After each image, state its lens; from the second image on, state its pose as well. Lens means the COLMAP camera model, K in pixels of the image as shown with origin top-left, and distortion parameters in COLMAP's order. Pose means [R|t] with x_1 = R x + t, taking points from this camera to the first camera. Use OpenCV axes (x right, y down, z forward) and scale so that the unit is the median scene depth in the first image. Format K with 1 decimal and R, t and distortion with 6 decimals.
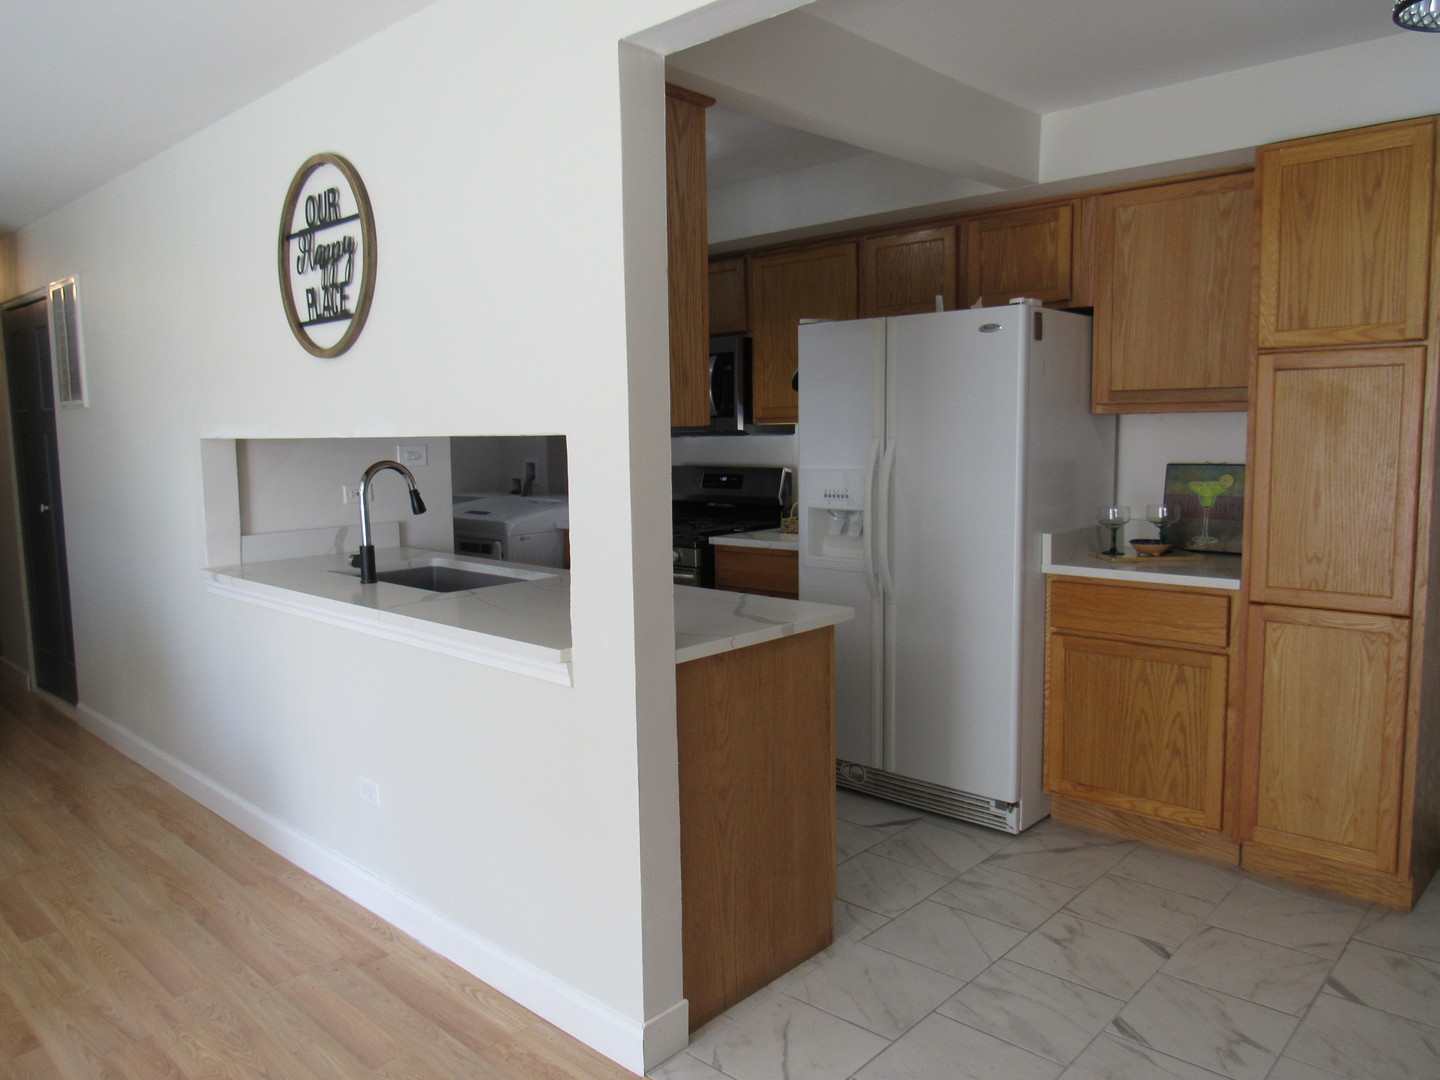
lens RADIAL K [[1025.8, 0, 720.0], [0, 1025.8, 540.0], [0, 0, 1]] dist [-0.024658, 0.006054]
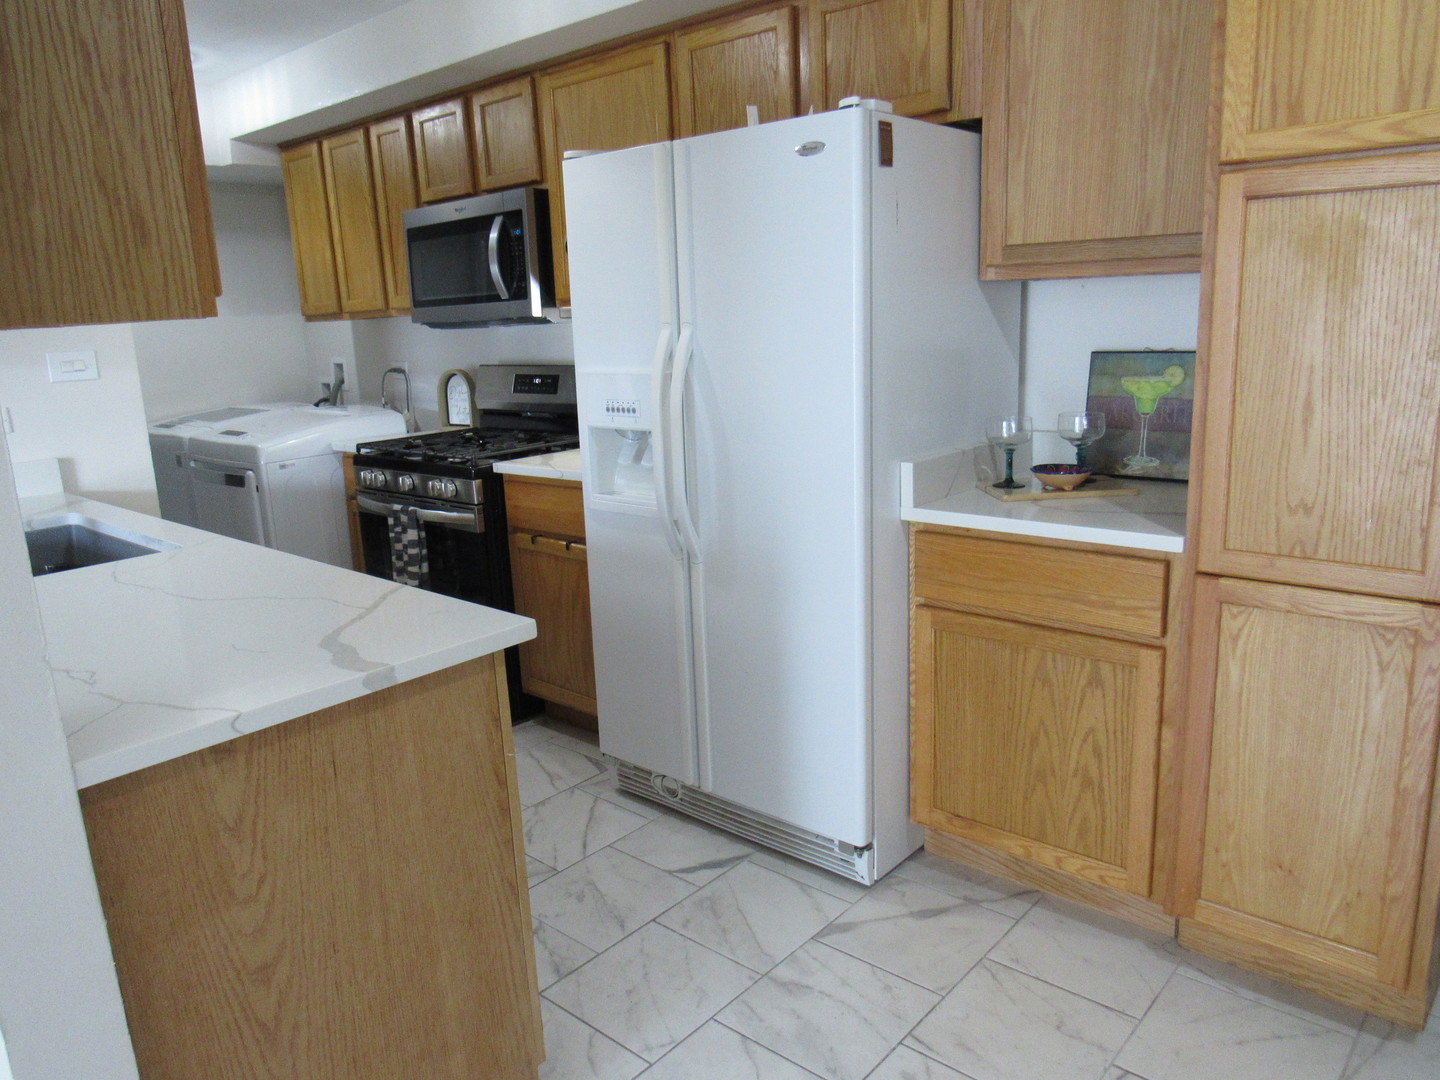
lens RADIAL K [[1025.8, 0, 720.0], [0, 1025.8, 540.0], [0, 0, 1]] dist [-0.024658, 0.006054]
pose [[0.999297, -0.029969, 0.022509, 0.189649], [0.027263, 0.993318, 0.112144, -0.036991], [-0.025719, -0.111452, 0.993437, 0.343041]]
